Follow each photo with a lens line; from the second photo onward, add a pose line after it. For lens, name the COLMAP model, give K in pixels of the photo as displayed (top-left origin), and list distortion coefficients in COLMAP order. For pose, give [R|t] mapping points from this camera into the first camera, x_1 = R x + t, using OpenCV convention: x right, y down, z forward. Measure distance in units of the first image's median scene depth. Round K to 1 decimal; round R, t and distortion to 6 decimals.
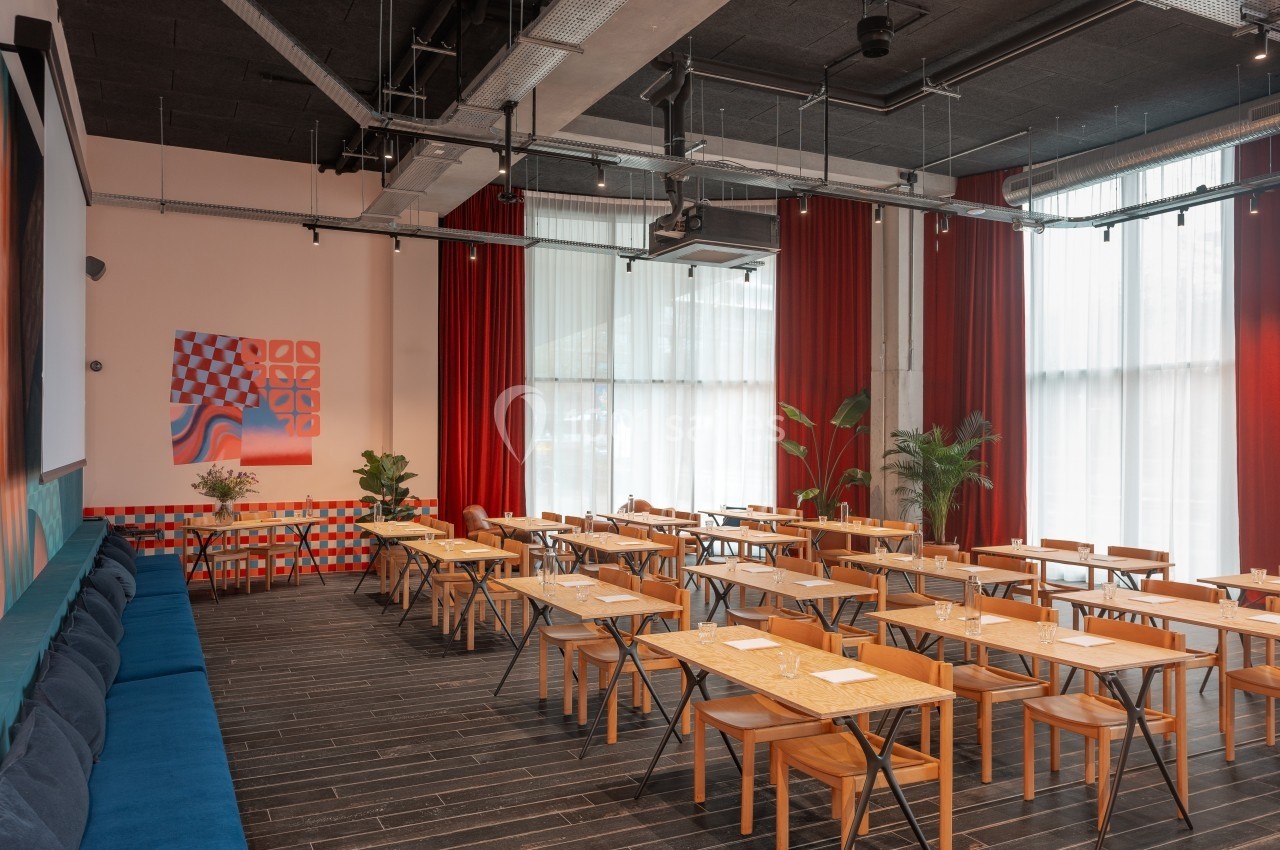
lens RADIAL K [[912.2, 0, 644.1], [0, 912.2, 398.6], [0, 0, 1]] dist [-0.004920, 0.002355]
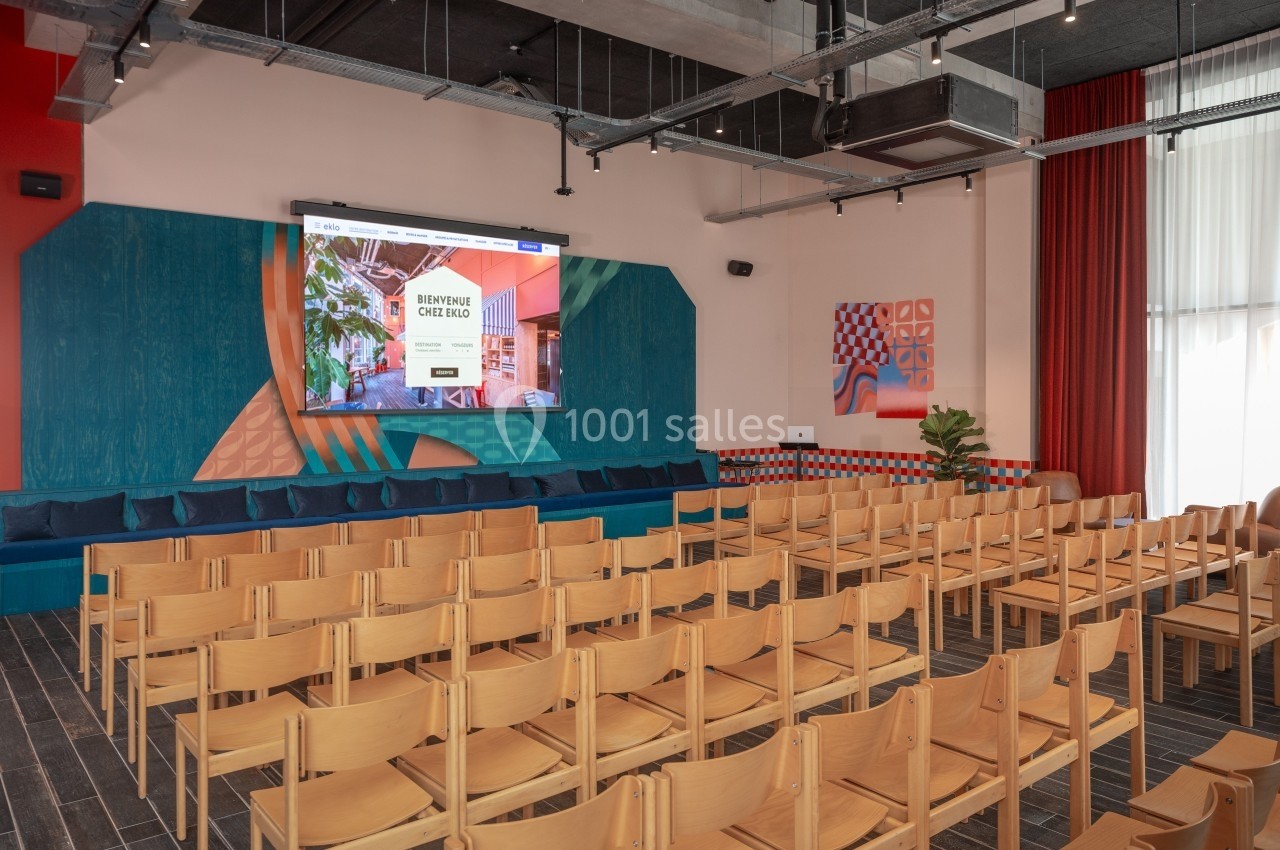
lens RADIAL K [[912.2, 0, 642.2], [0, 912.2, 385.7], [0, 0, 1]] dist [-0.004920, 0.002355]
pose [[0.224015, -0.007808, -0.974554, 0.598907], [0.045205, 0.998975, 0.002387, 0.019385], [0.973537, -0.044589, 0.224139, 0.476512]]
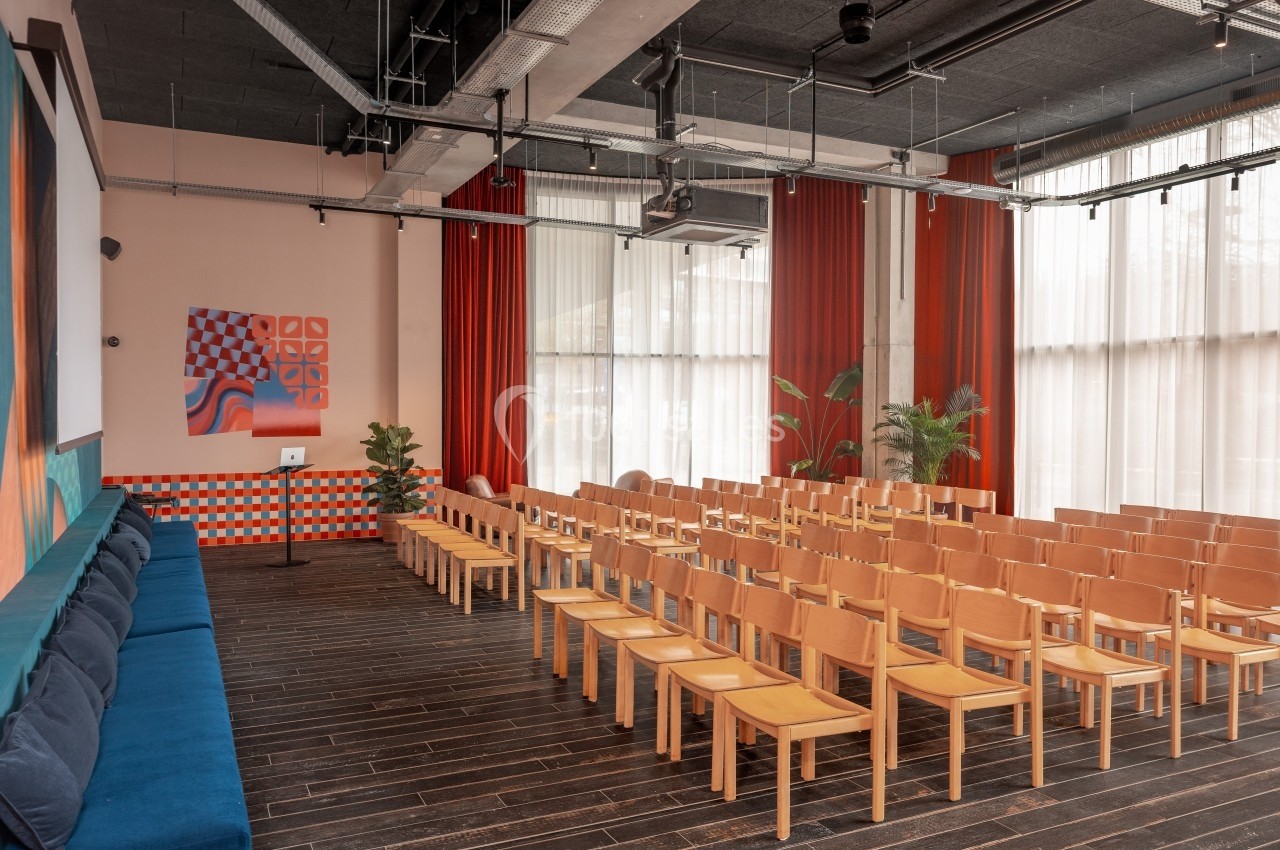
lens RADIAL K [[912.2, 0, 649.4], [0, 912.2, 385.5], [0, 0, 1]] dist [-0.004920, 0.002355]
pose [[0.999895, 0.000780, -0.014480, 0.026013], [-0.000540, 0.999862, 0.016603, -0.002710], [0.014491, -0.016594, 0.999757, -0.032861]]
